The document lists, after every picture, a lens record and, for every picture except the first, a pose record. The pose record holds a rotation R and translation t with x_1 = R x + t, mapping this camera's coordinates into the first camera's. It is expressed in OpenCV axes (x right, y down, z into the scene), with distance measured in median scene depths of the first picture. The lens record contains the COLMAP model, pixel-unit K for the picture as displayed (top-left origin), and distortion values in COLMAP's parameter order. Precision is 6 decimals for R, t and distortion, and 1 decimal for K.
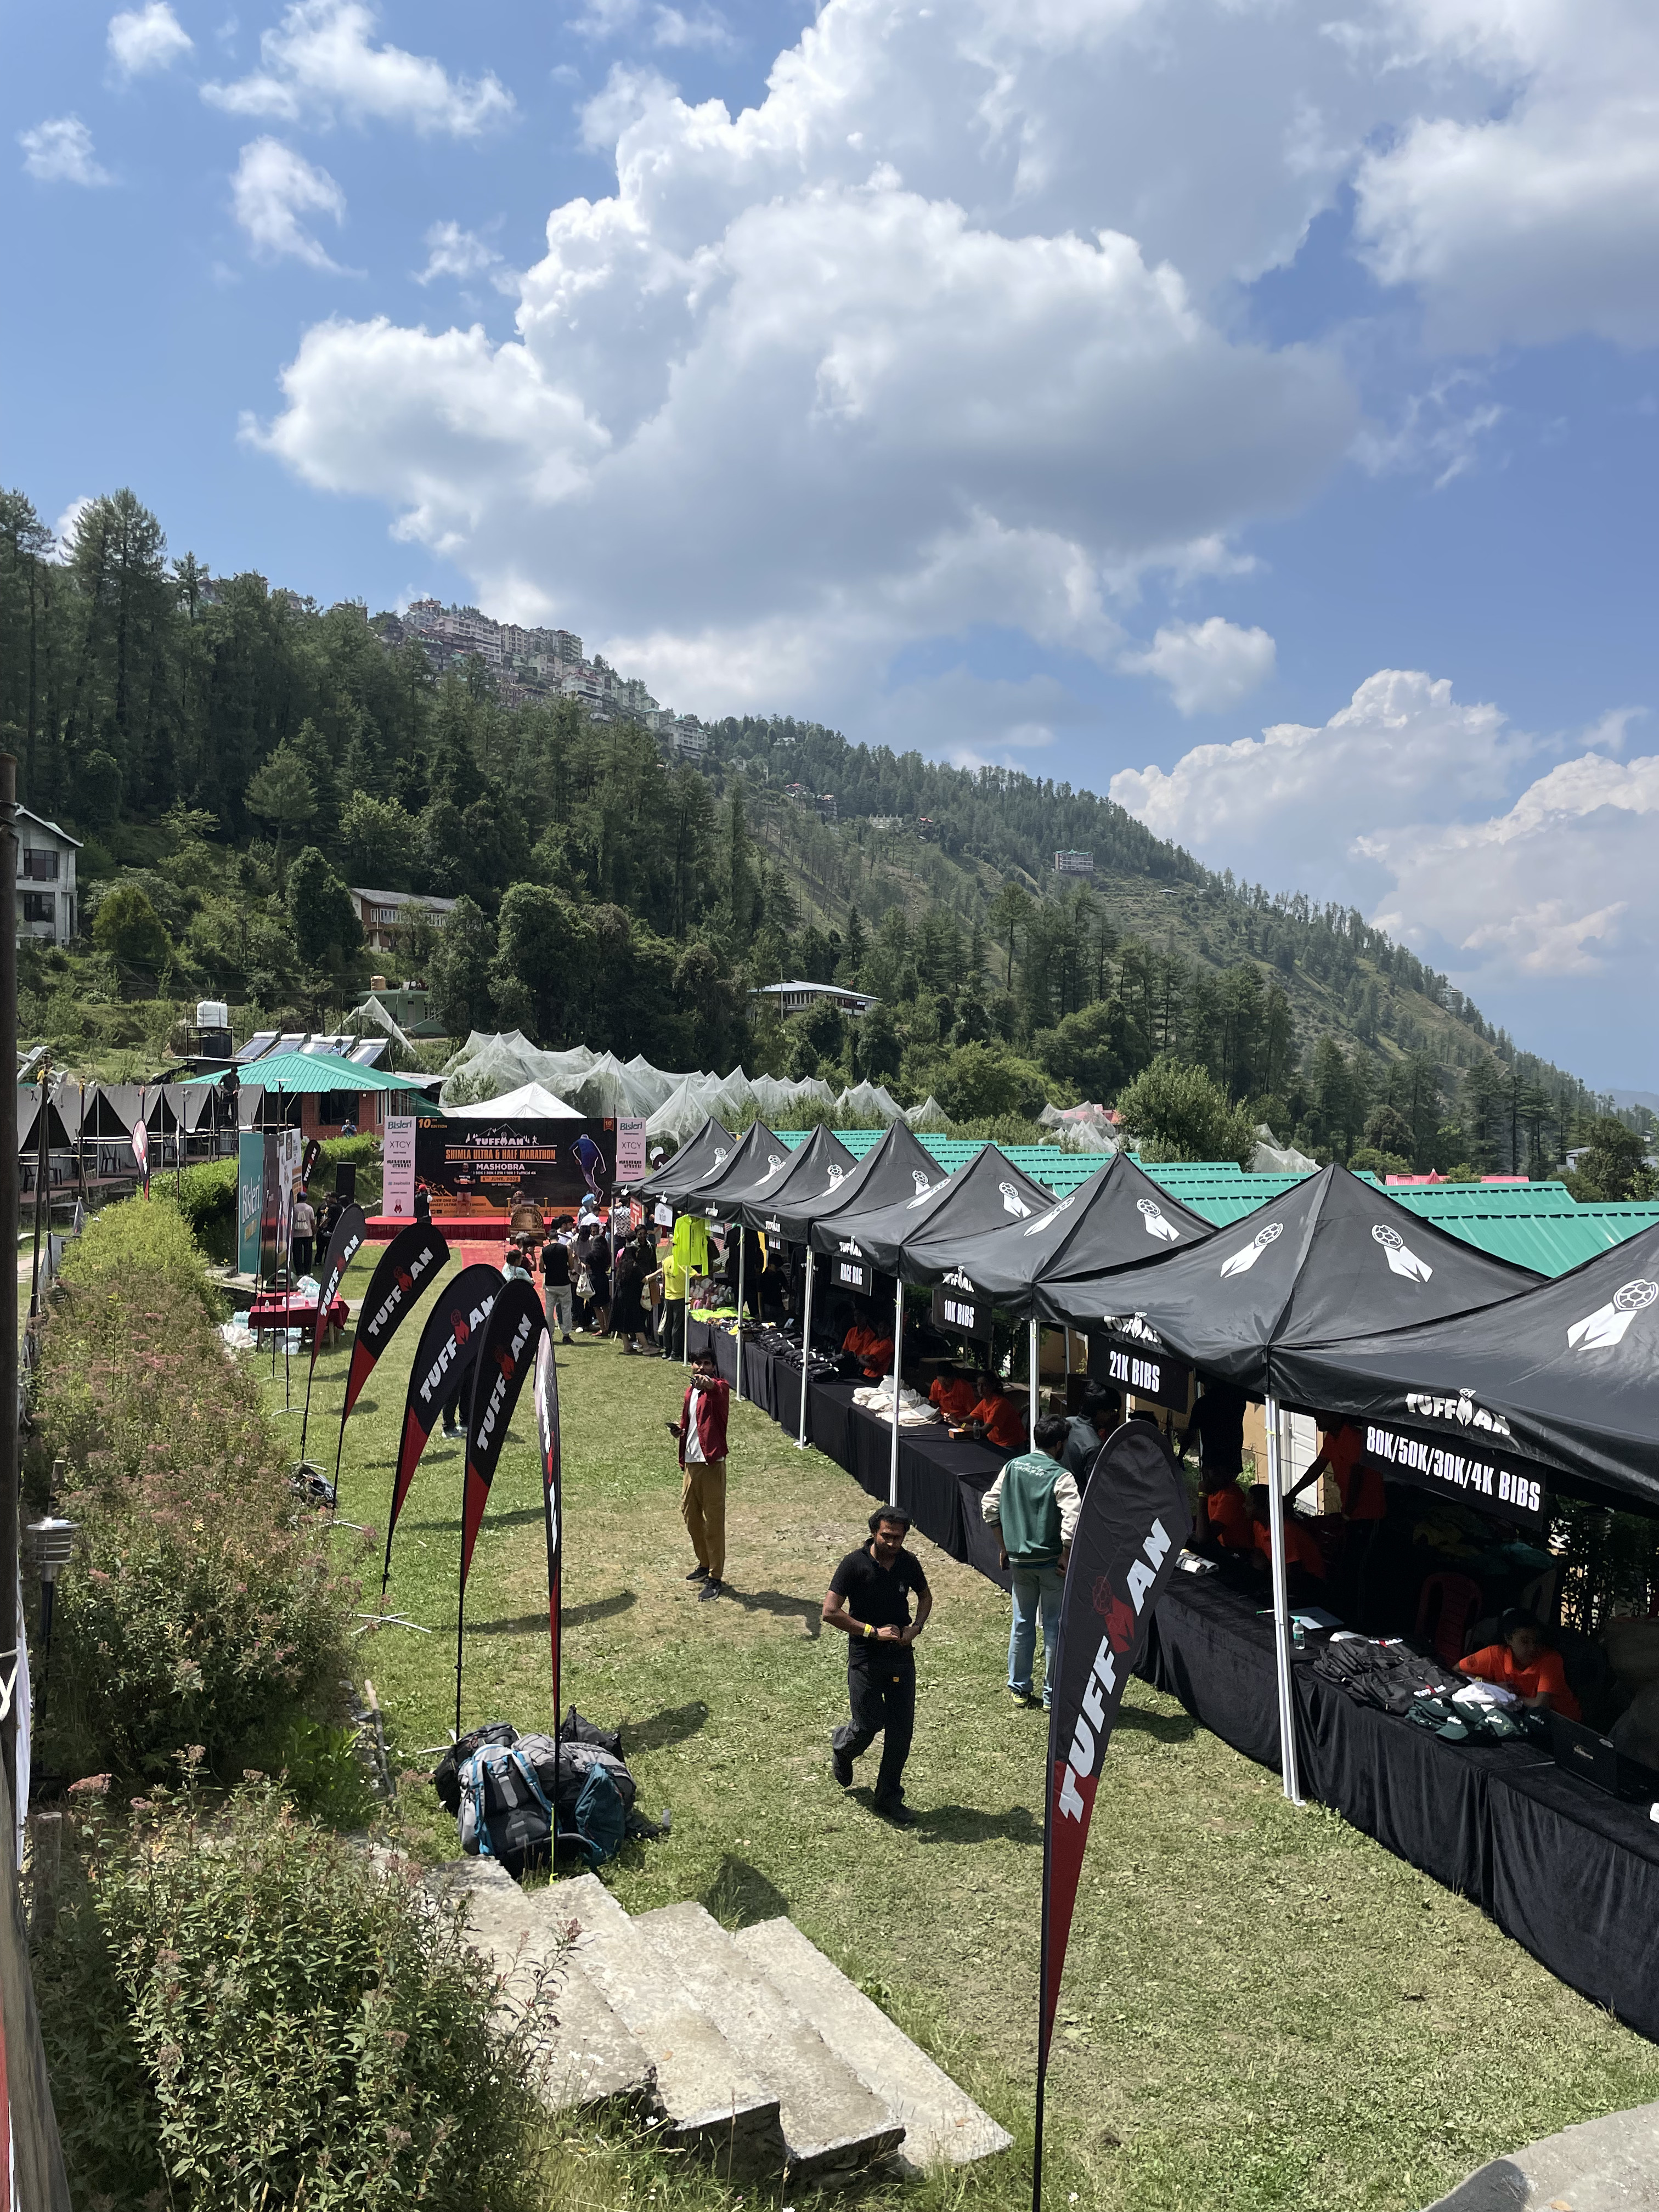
lens RADIAL K [[1708.4, 0, 829.5], [0, 1708.4, 1106.0], [0, 0, 1]] dist [0.152706, -0.215008]
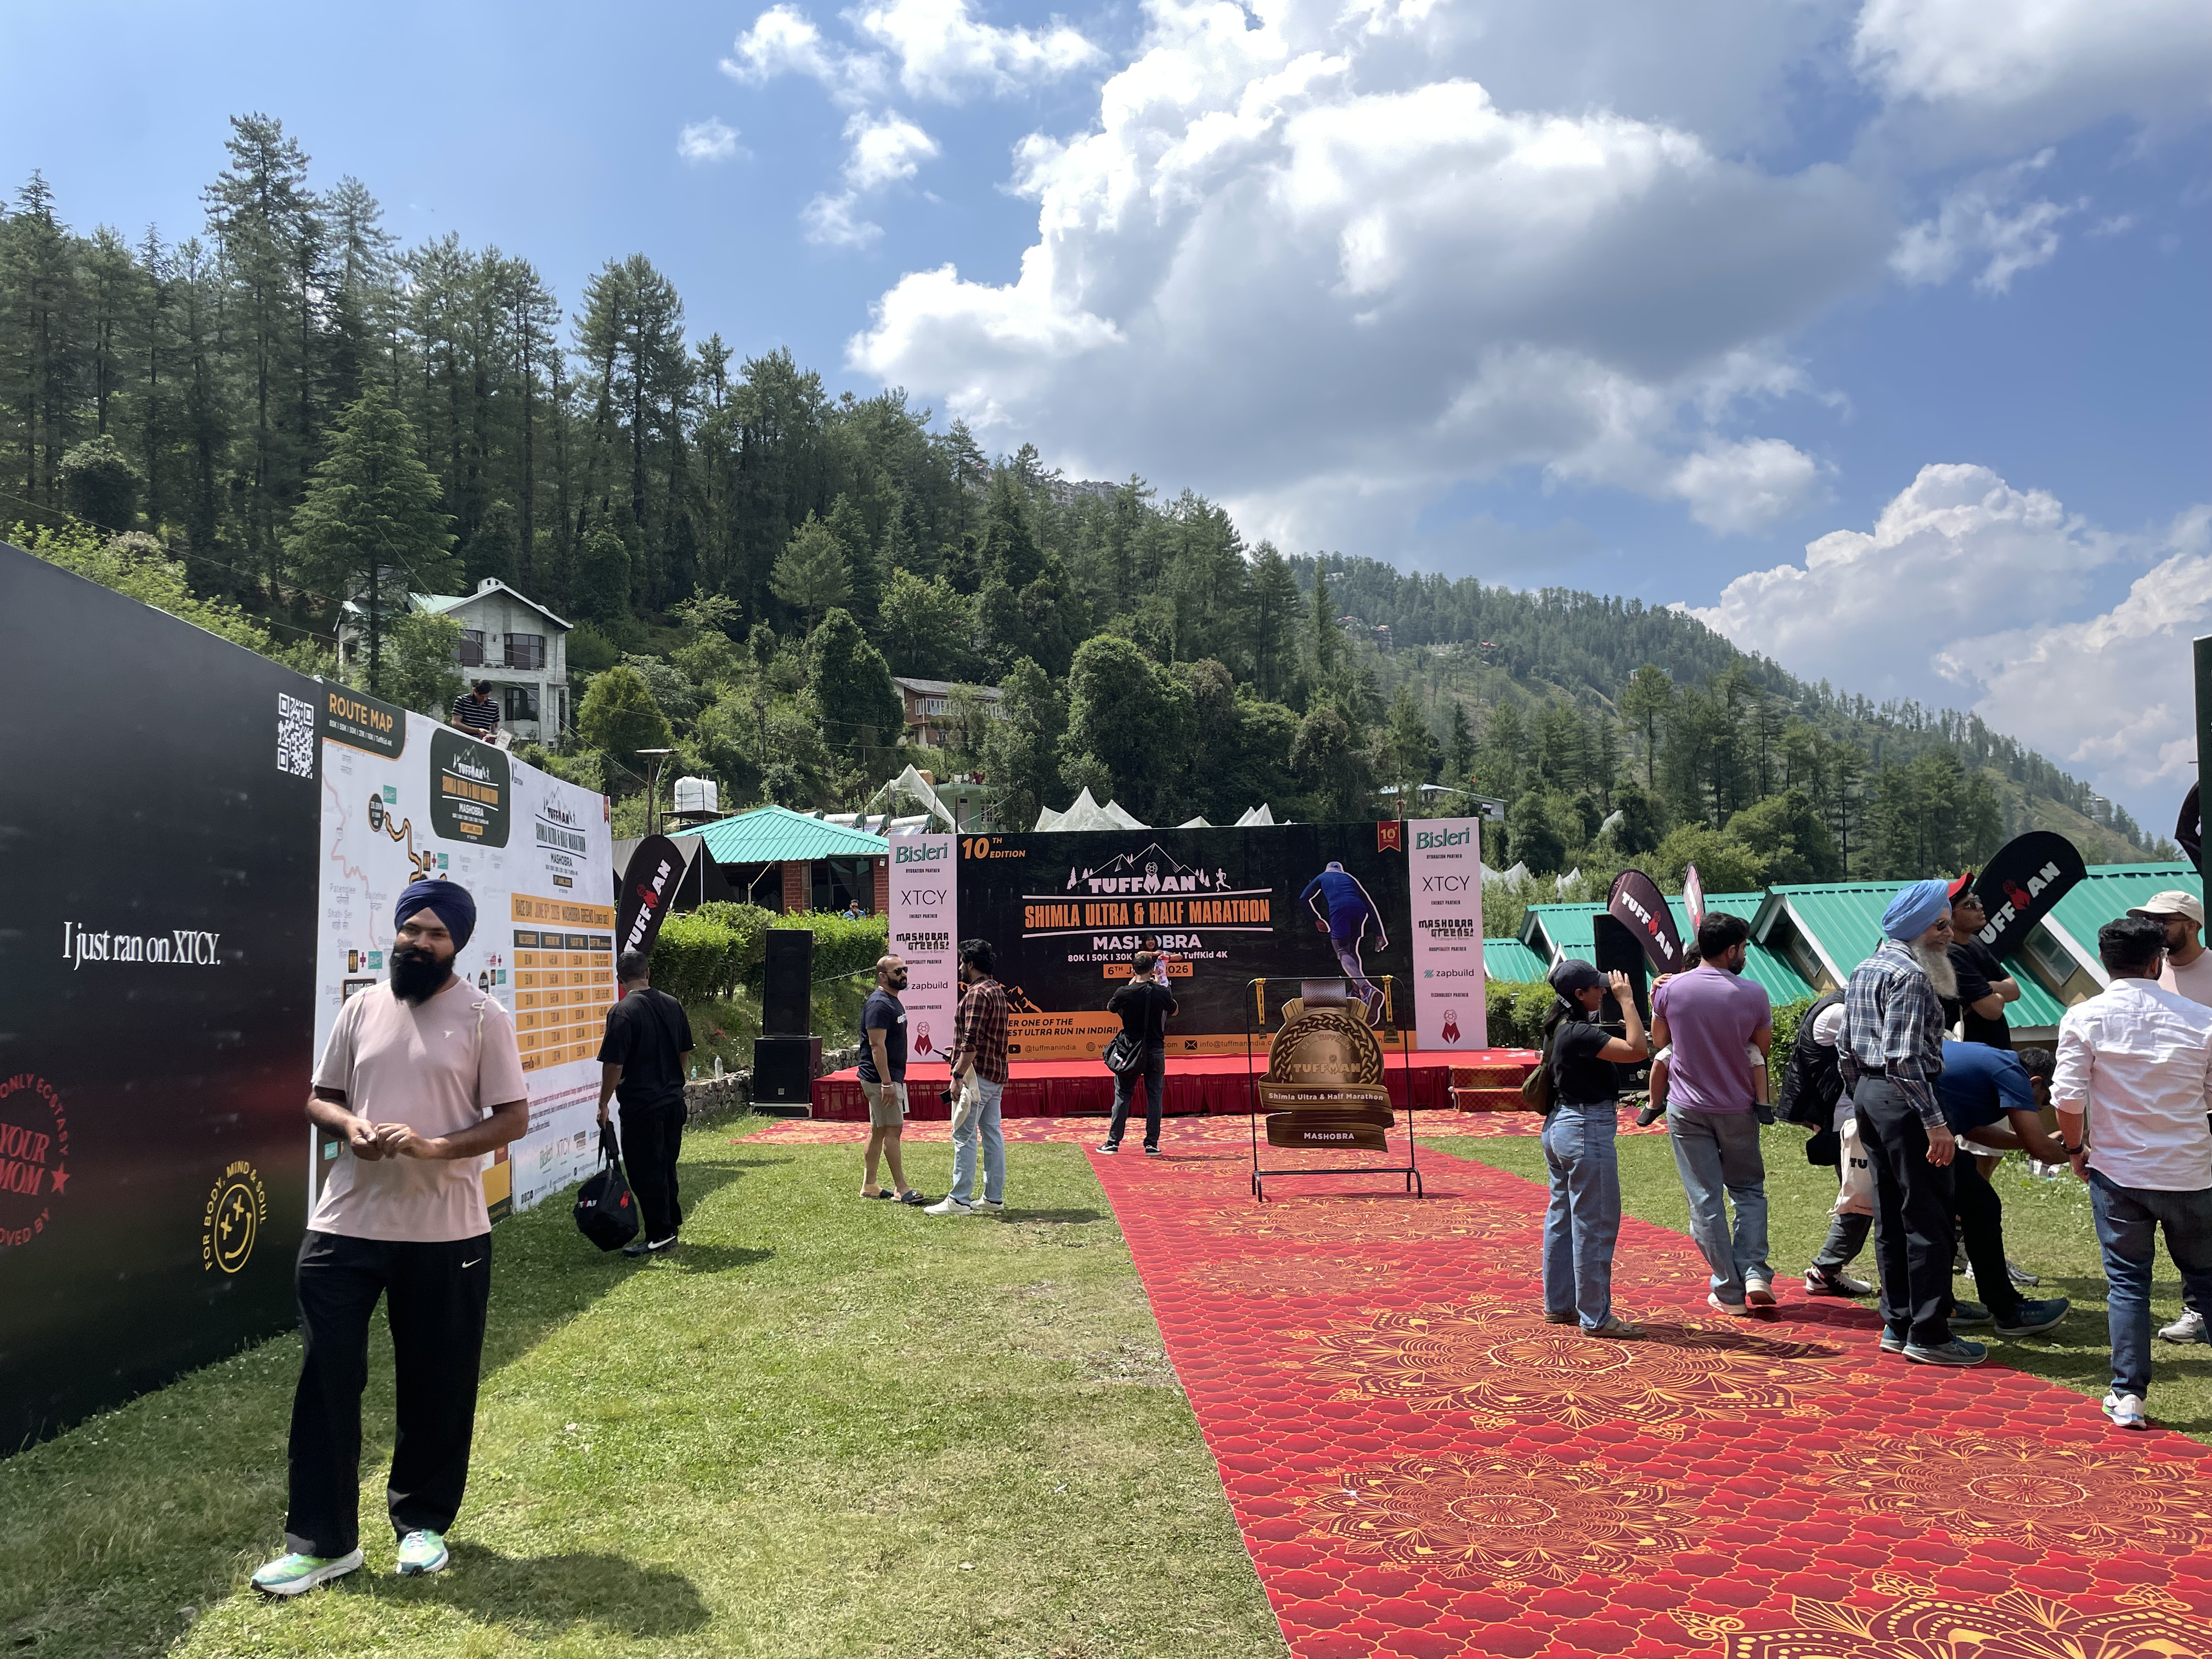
lens RADIAL K [[1708.4, 0, 1086.6], [0, 1708.4, 821.1], [0, 0, 1]] dist [0.152706, -0.215008]
pose [[0.984385, -0.050772, -0.168548, -0.047853], [0.037136, 0.995850, -0.083091, 0.014550], [0.172068, 0.075534, 0.982185, 0.206521]]
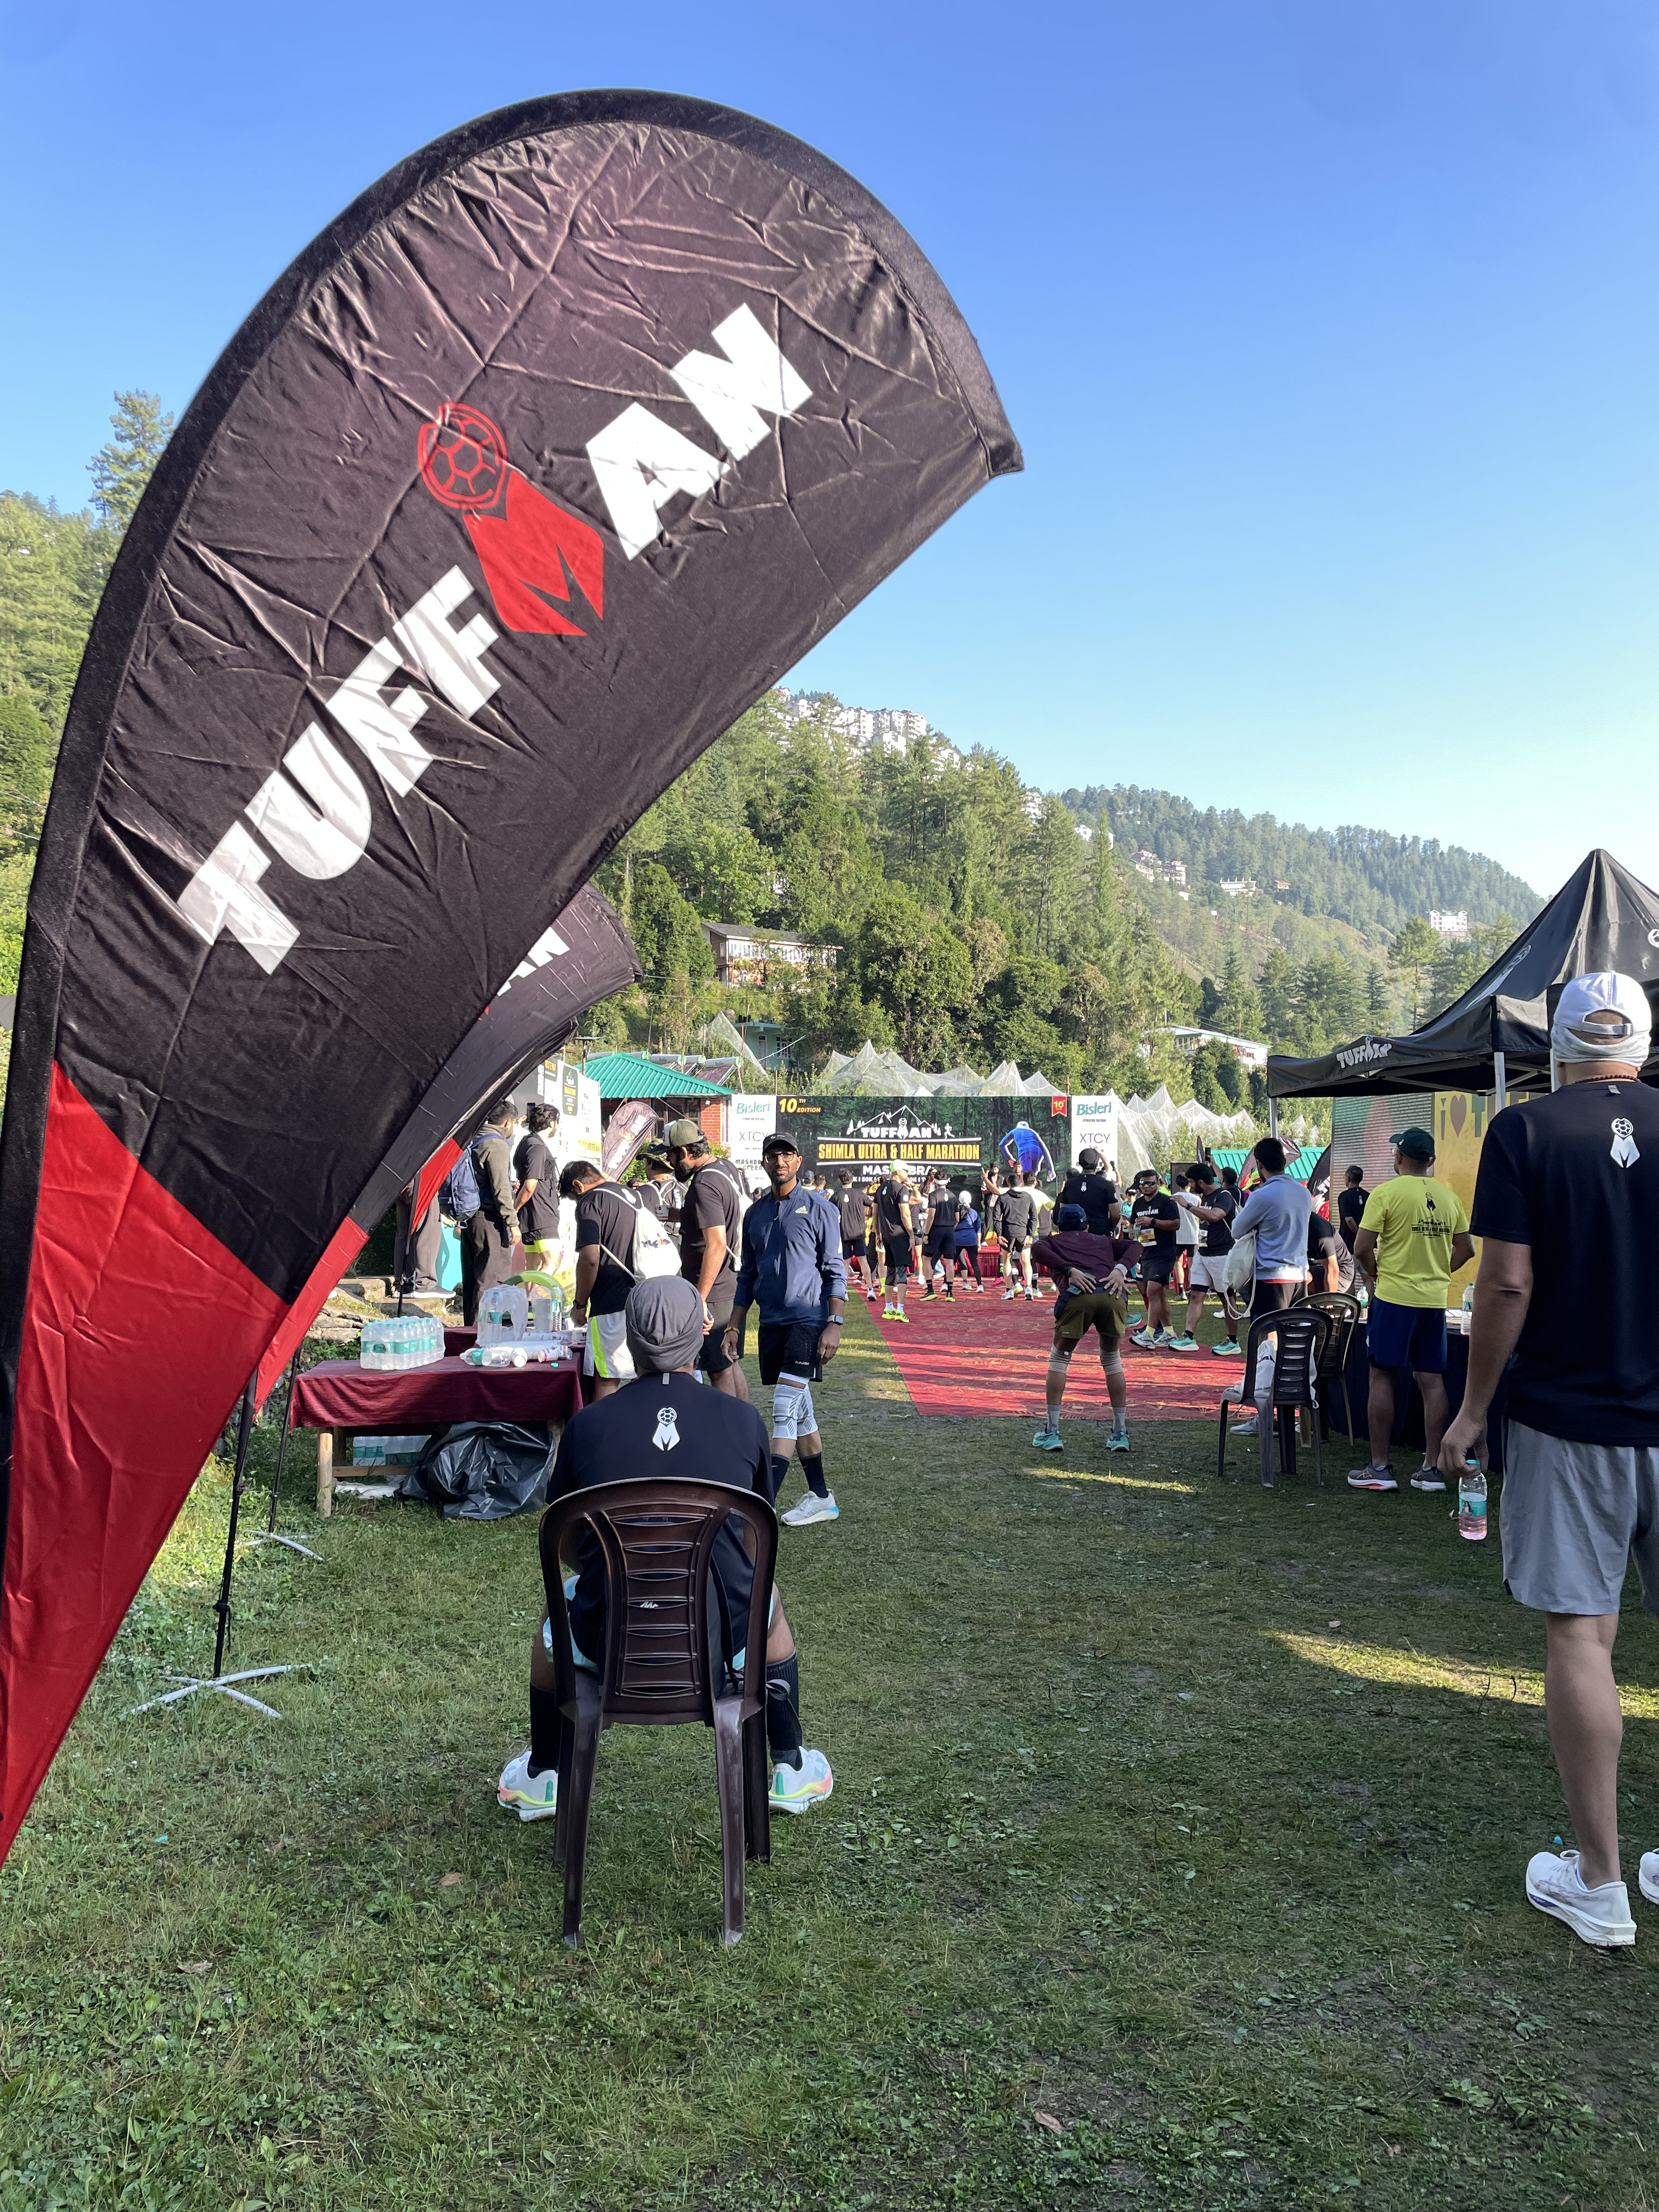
lens RADIAL K [[1813.7, 0, 917.3], [0, 1813.7, 1094.3], [0, 0, 1]] dist [0.061874, -0.000905]
pose [[0.989094, -0.016033, -0.146412, -0.029340], [0.008307, 0.998548, -0.053229, 0.015698], [0.147053, 0.051432, 0.987791, 0.110928]]
